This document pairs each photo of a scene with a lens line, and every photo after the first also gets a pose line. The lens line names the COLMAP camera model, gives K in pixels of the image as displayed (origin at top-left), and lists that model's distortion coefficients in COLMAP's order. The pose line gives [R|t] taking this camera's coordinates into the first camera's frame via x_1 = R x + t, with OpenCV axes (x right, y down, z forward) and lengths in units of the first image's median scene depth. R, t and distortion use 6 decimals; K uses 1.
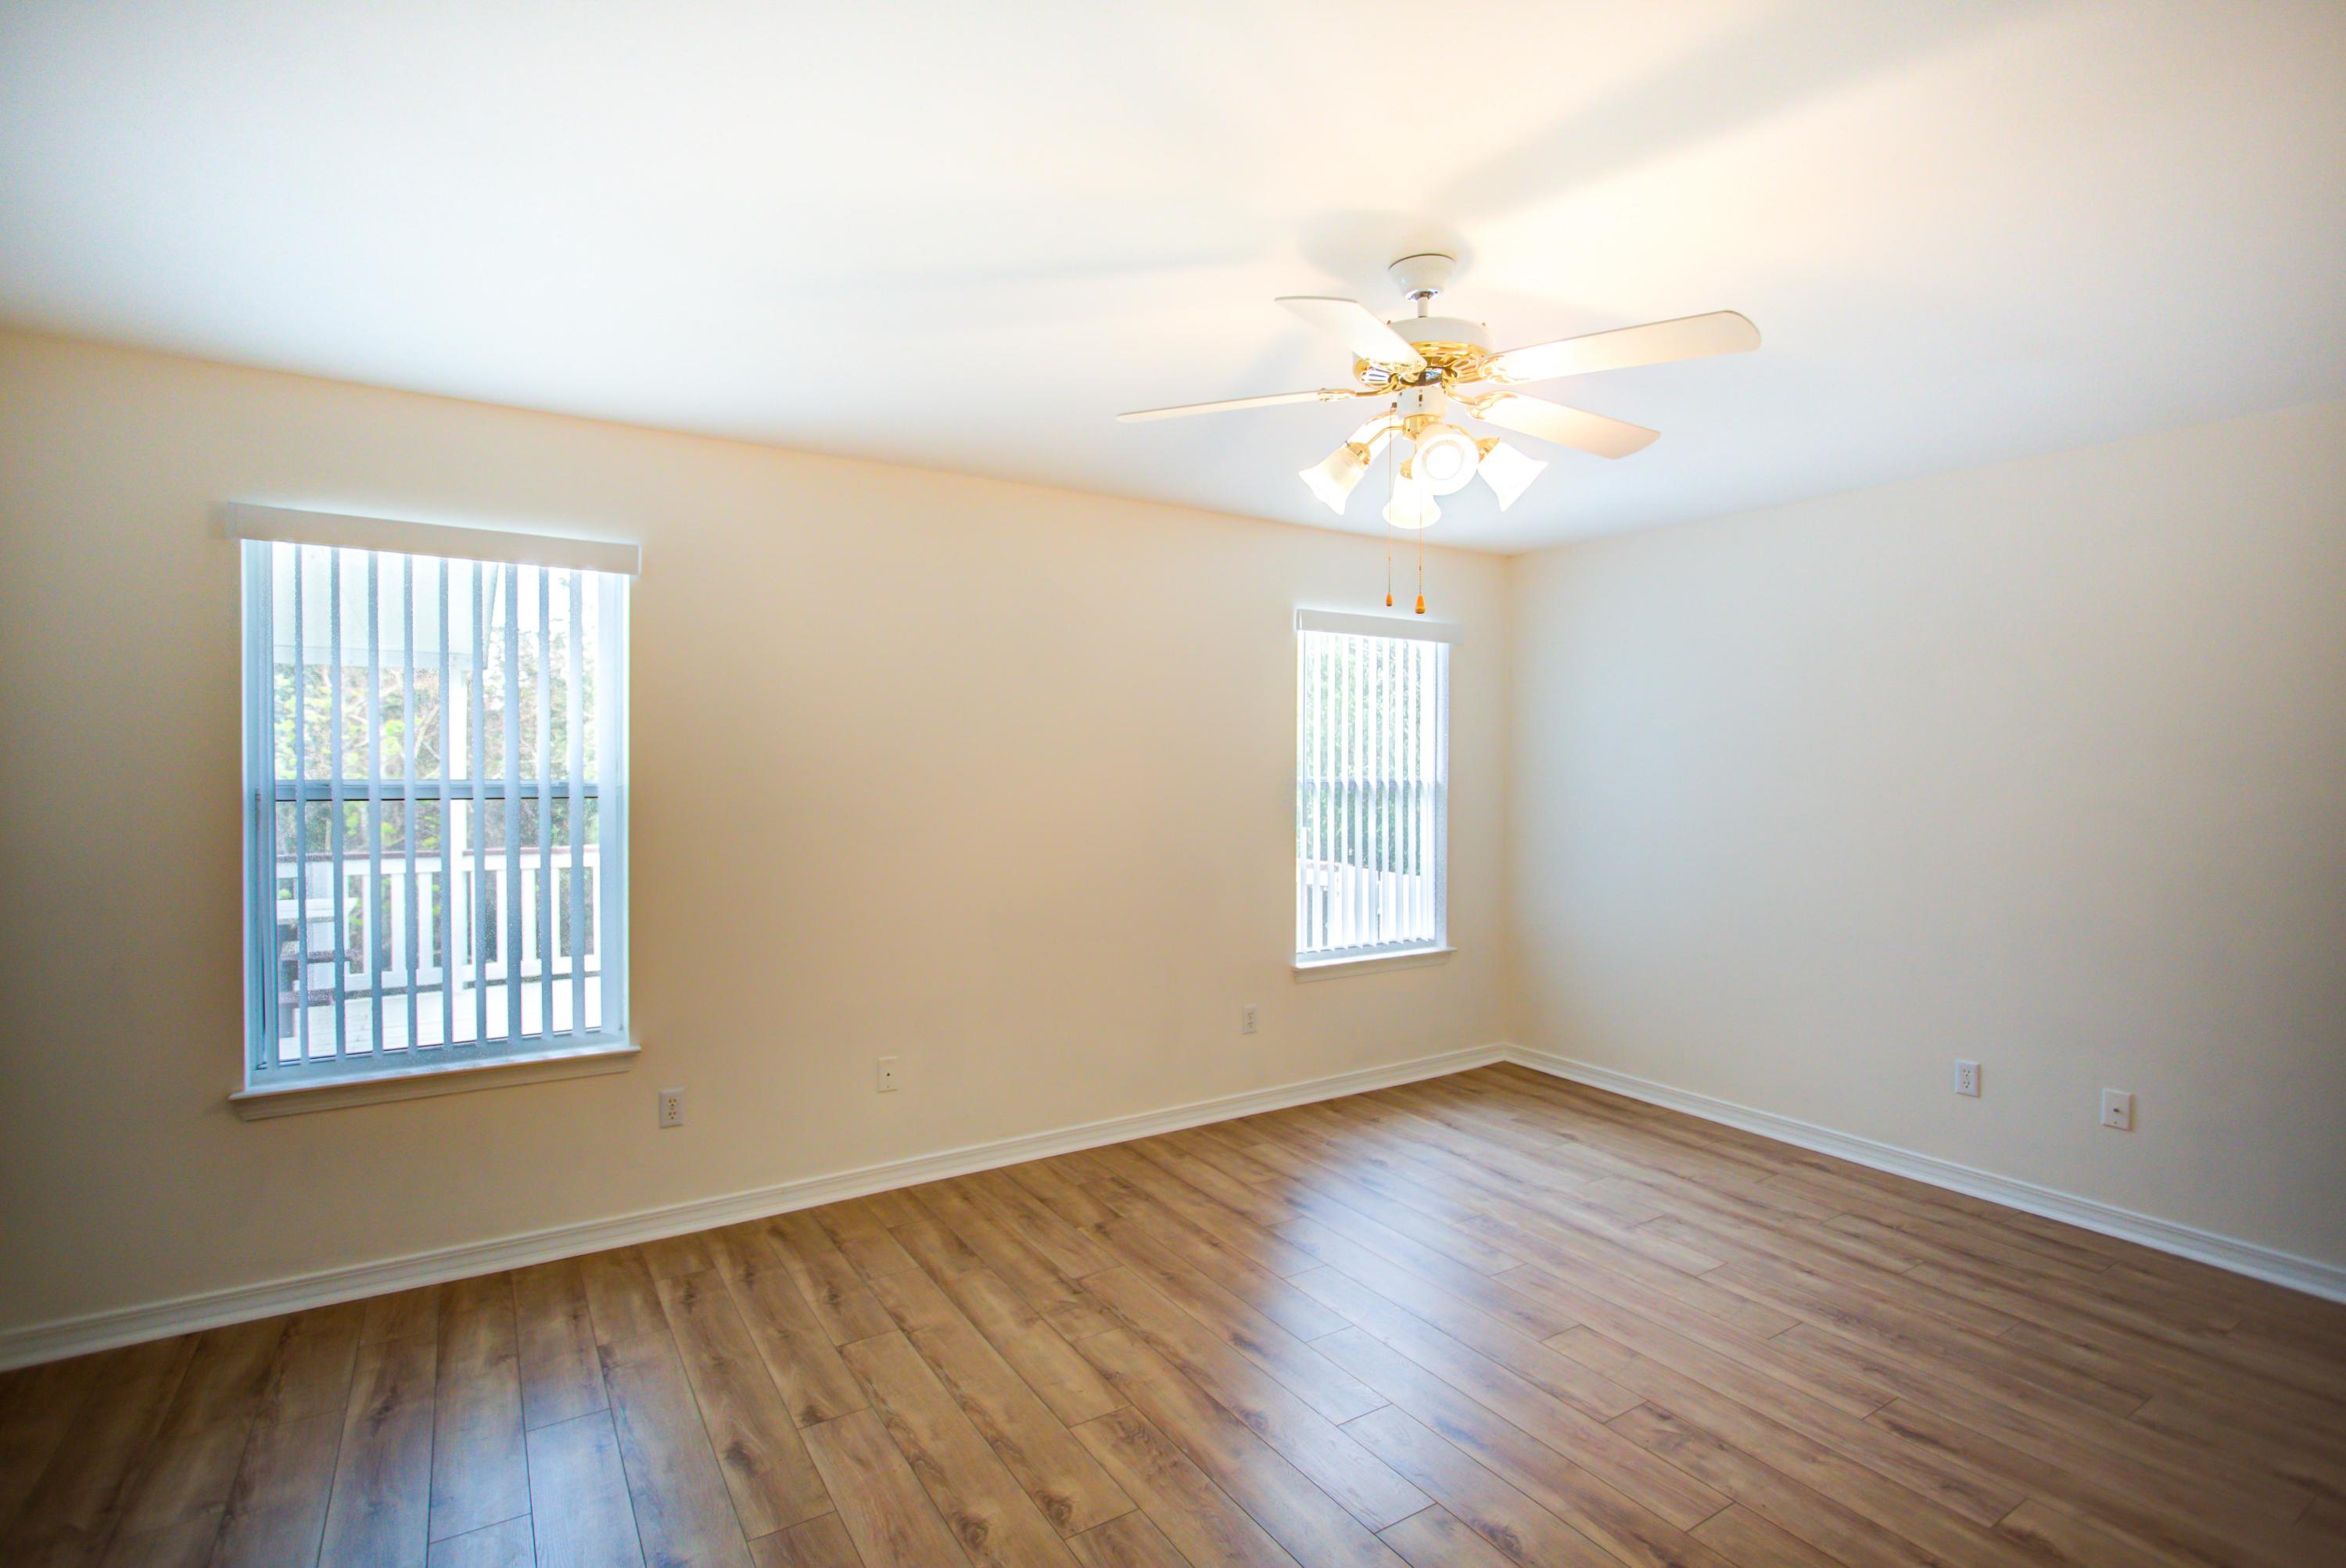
lens RADIAL K [[1102.7, 0, 1170.8], [0, 1102.7, 778.9], [0, 0, 1]] dist [-0.003888, 0.000440]
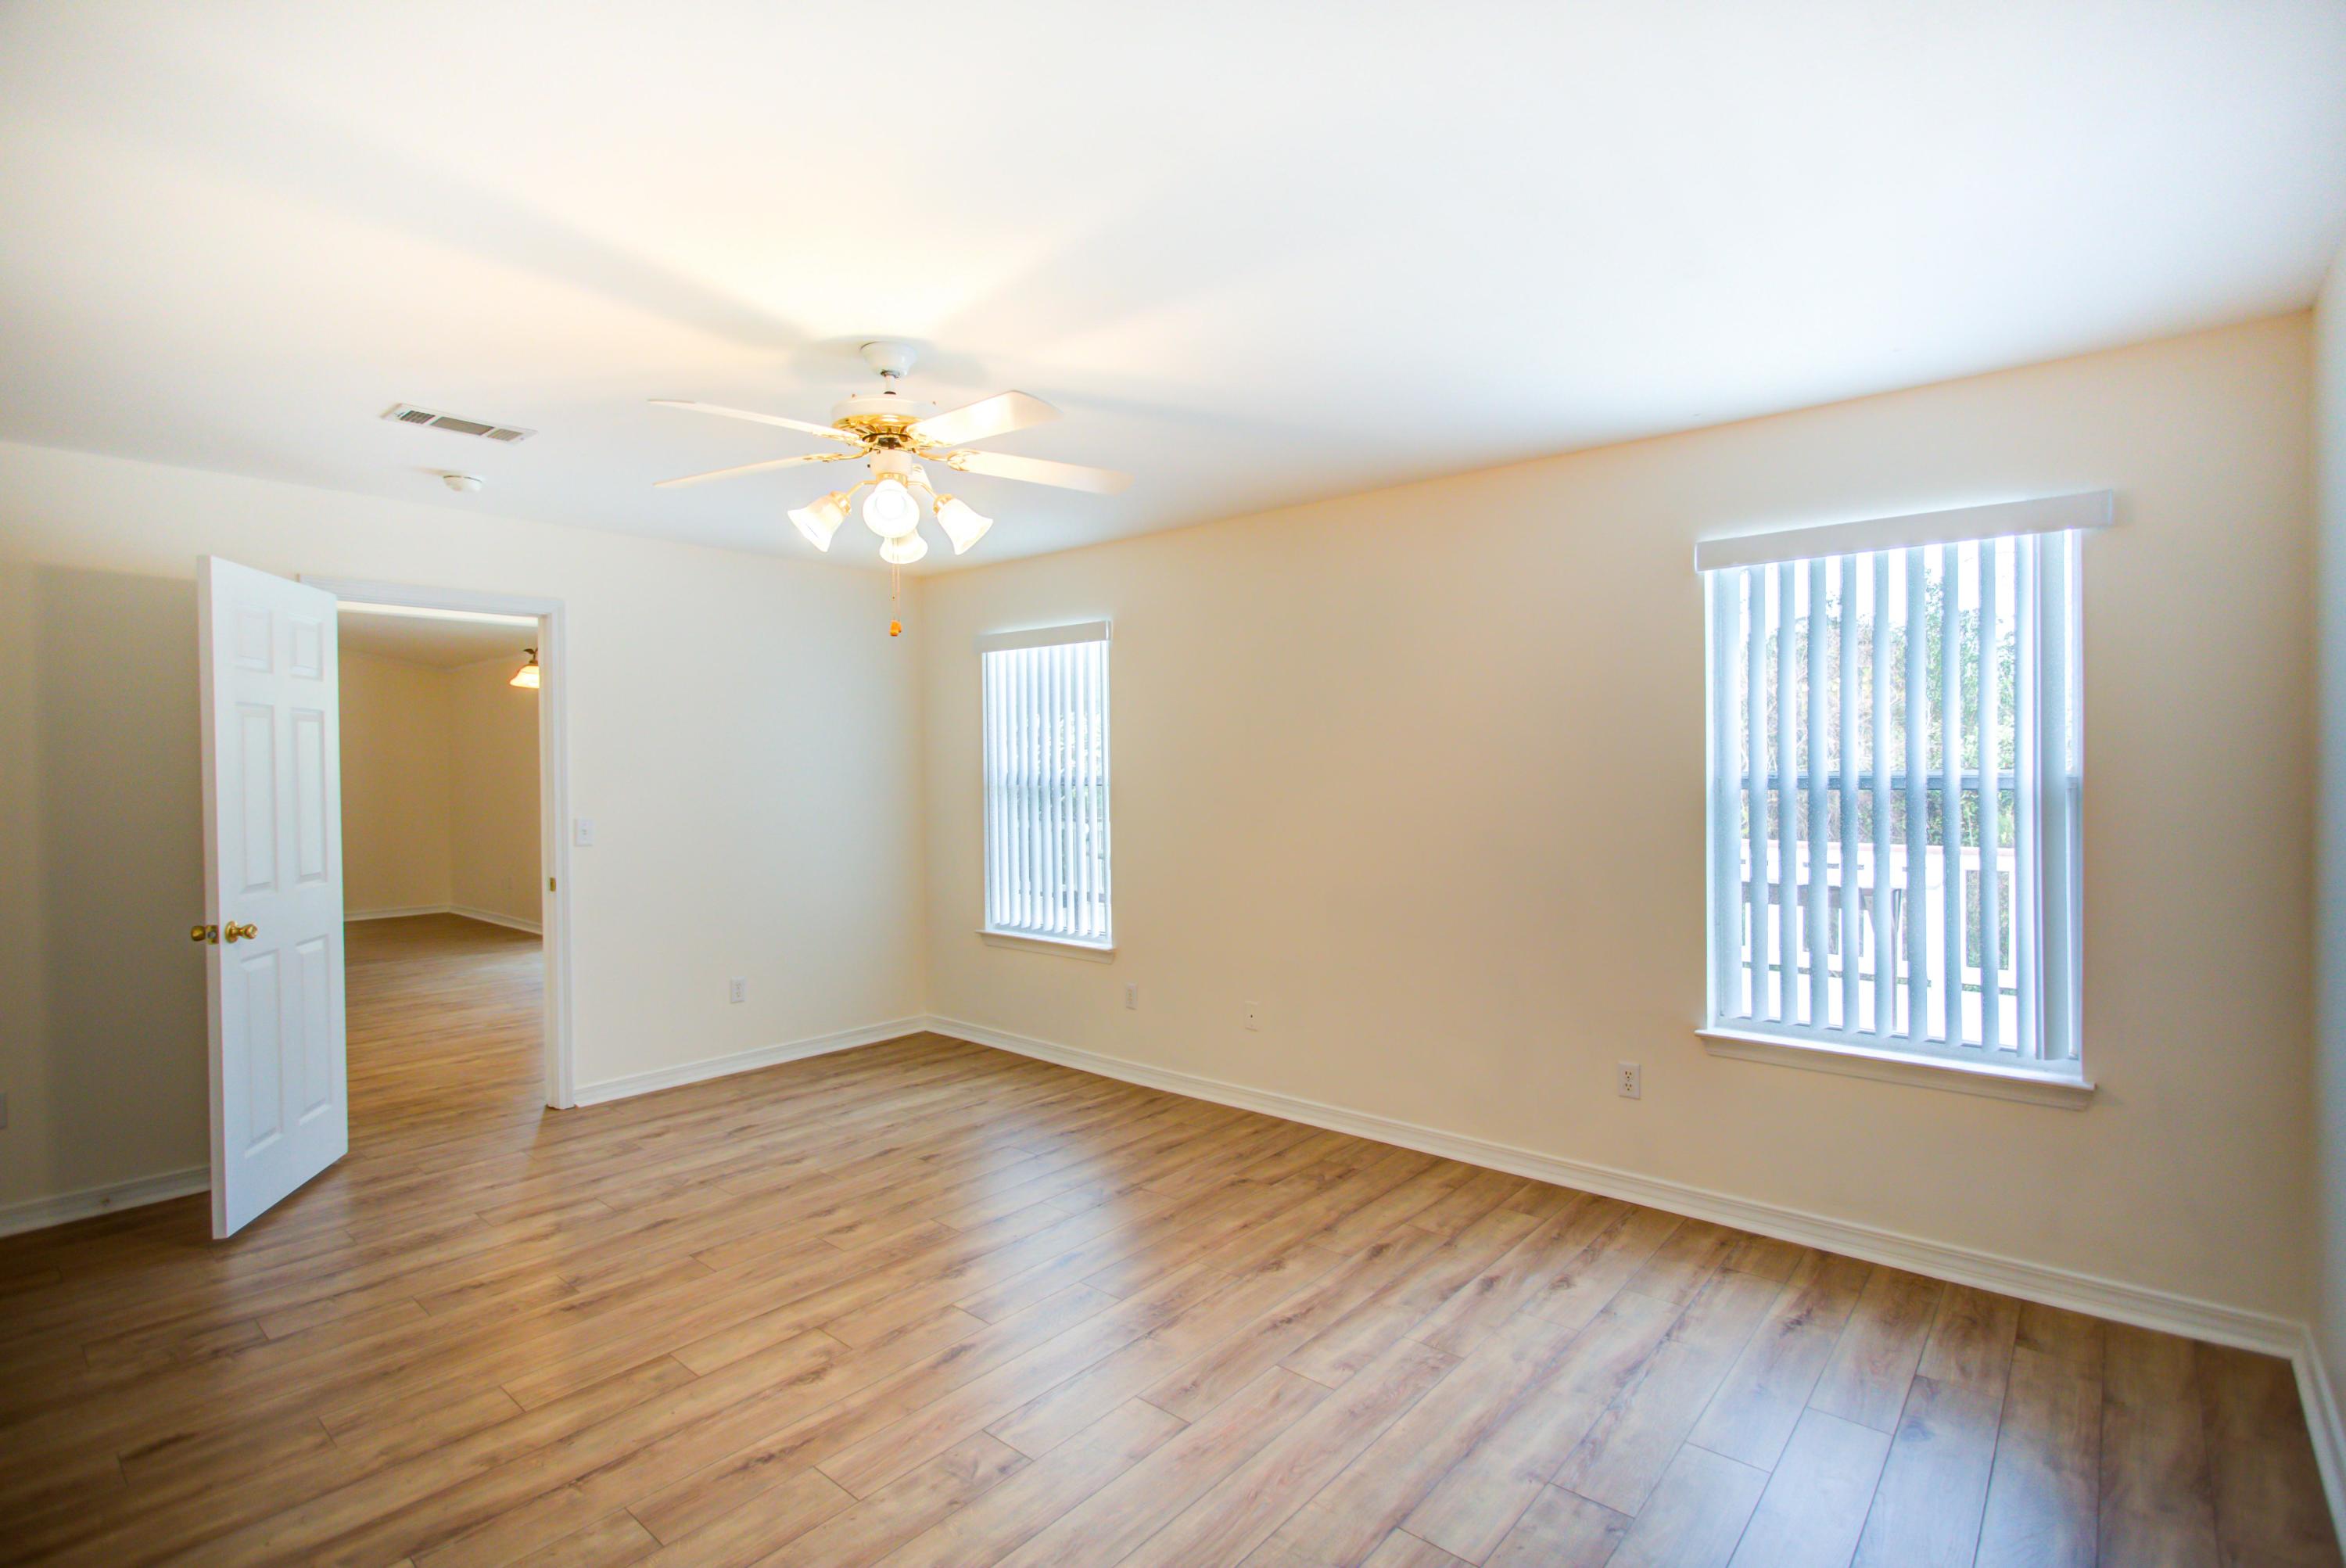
lens RADIAL K [[1095.6, 0, 1173.0], [0, 1095.6, 784.0], [0, 0, 1]] dist [0.000901, 0.000448]
pose [[0.291166, 0.008157, -0.956638, 0.917088], [-0.000236, 0.999964, 0.008455, 0.000396], [0.956673, -0.002236, 0.291157, 0.586925]]
